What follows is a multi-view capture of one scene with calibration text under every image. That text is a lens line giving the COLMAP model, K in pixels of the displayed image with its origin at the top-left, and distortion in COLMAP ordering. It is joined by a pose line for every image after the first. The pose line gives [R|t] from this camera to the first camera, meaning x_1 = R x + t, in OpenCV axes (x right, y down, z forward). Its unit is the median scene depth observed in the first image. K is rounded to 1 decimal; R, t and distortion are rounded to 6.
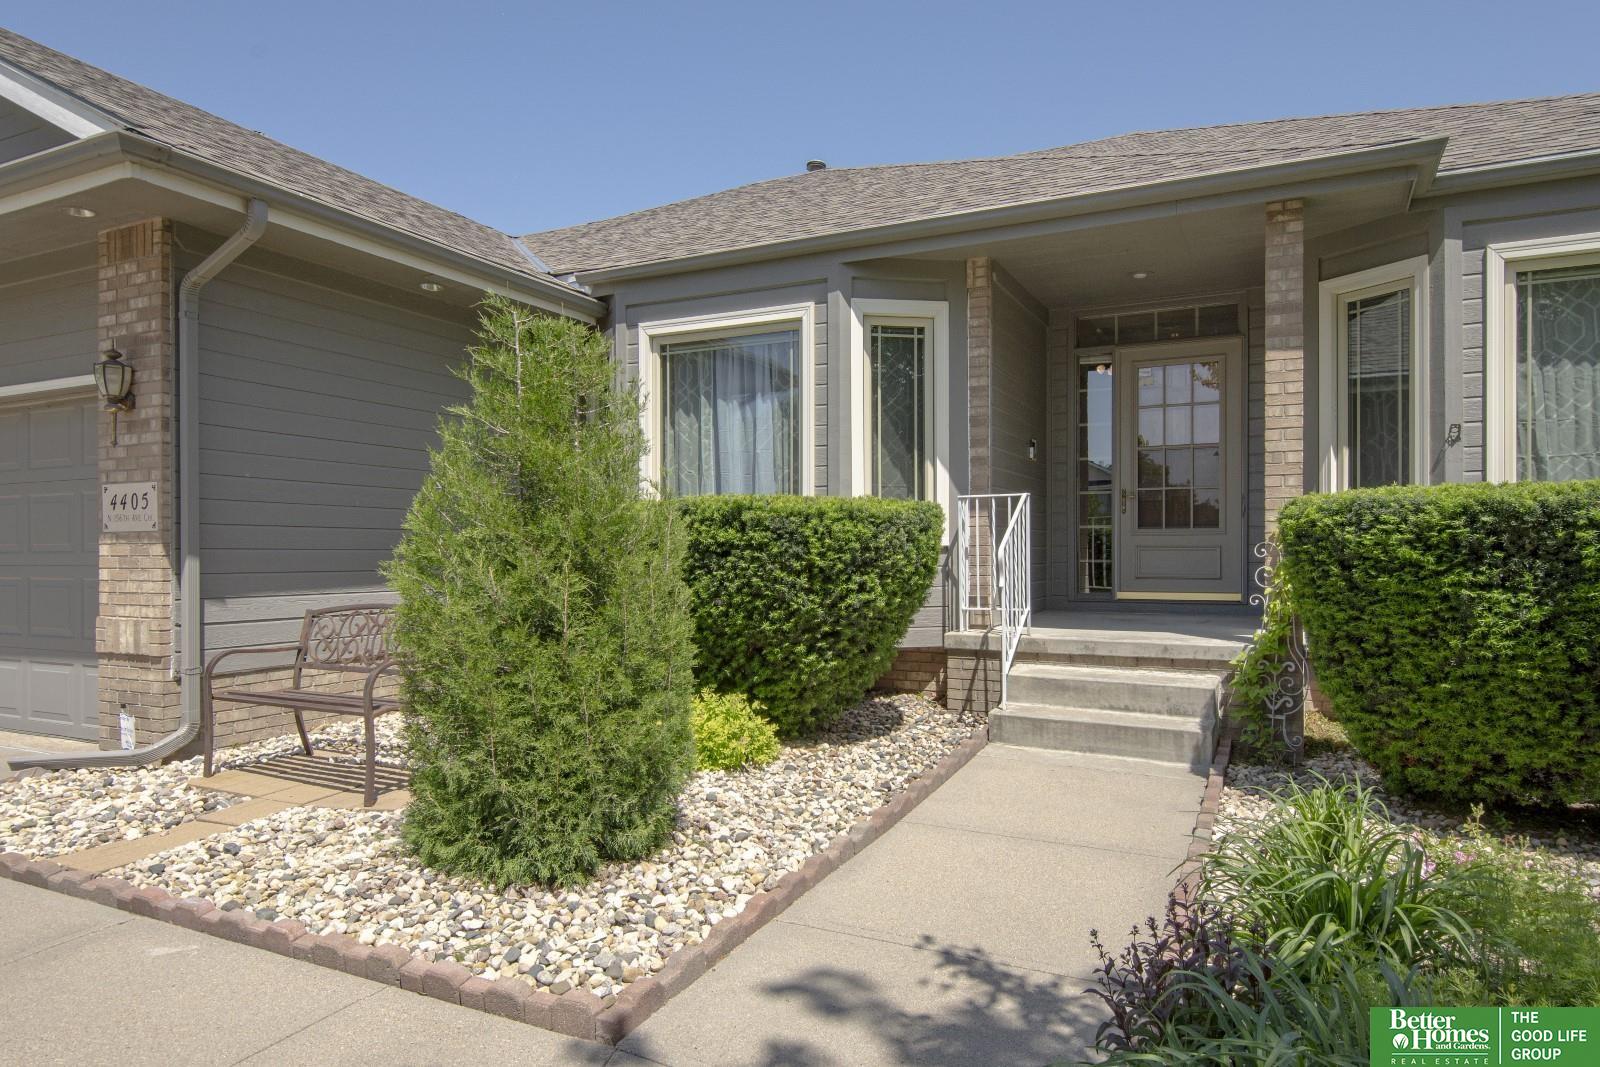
lens RADIAL K [[968.0, 0, 800.0], [0, 968.0, 533.5], [0, 0, 1]] dist [-0.001623, 0.000197]
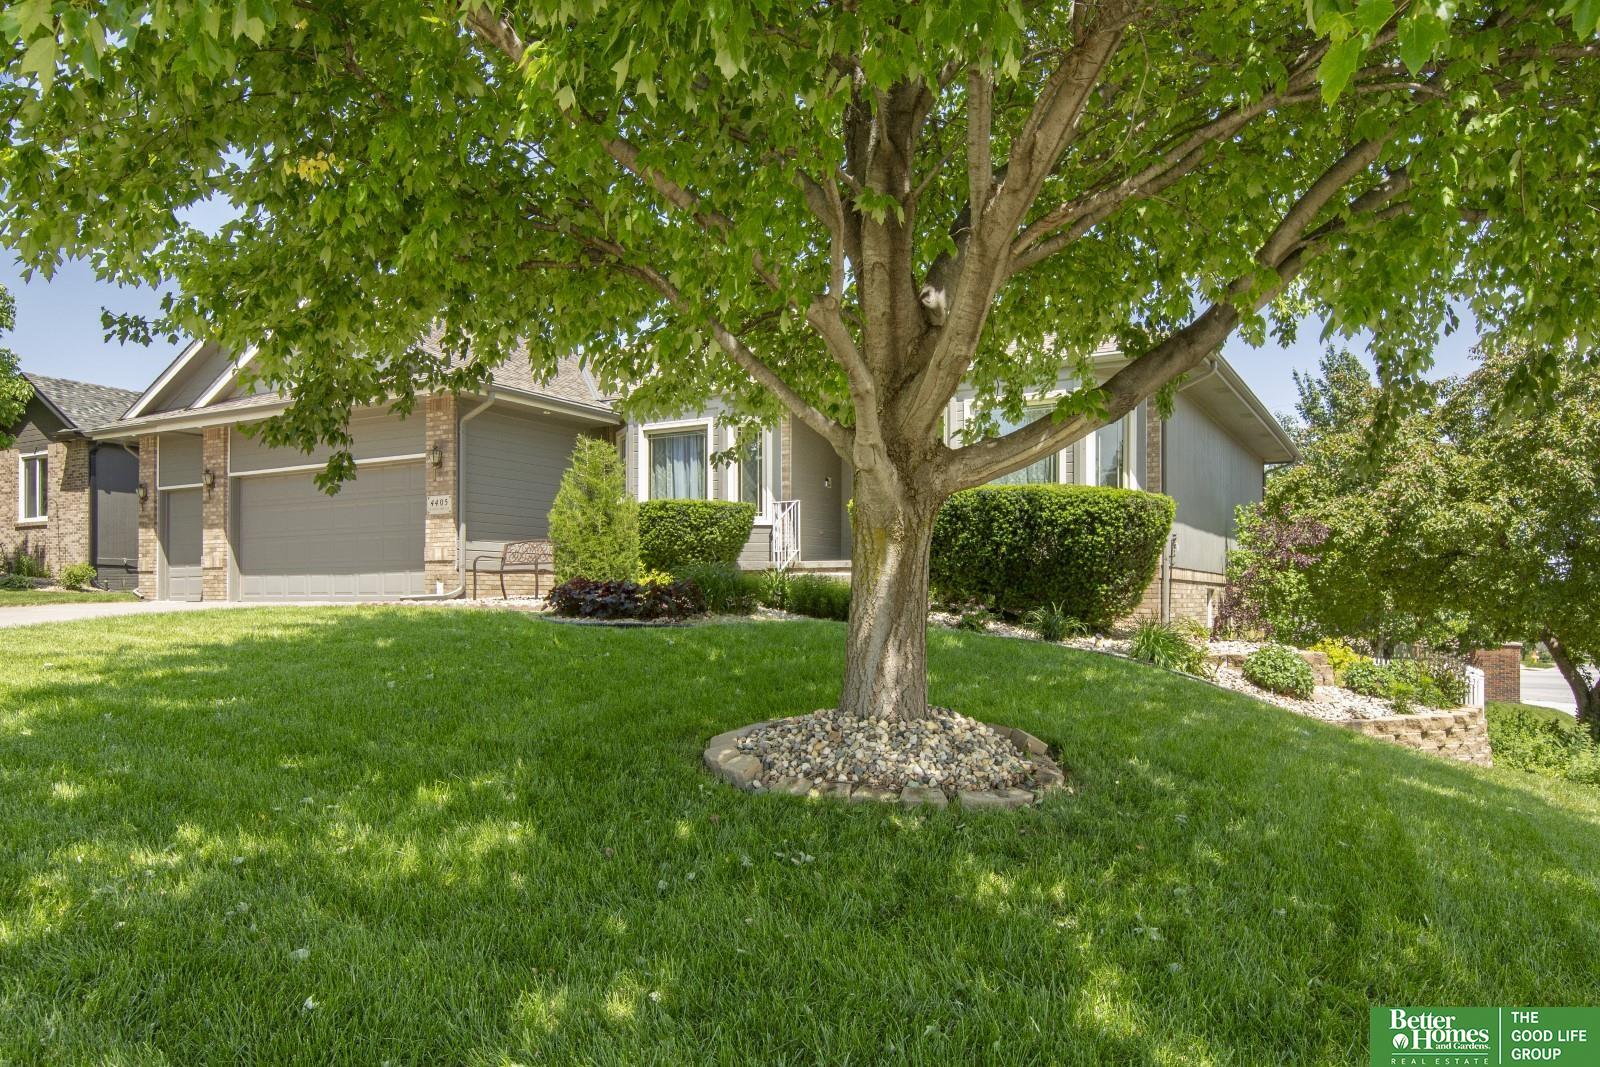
lens RADIAL K [[1059.3, 0, 802.0], [0, 1059.3, 562.8], [0, 0, 1]] dist [0.000769, -0.000044]
pose [[0.997656, 0.000527, -0.068424, 0.494351], [-0.001860, 0.999810, -0.019412, 0.187529], [0.068401, 0.019494, 0.997467, -1.829017]]
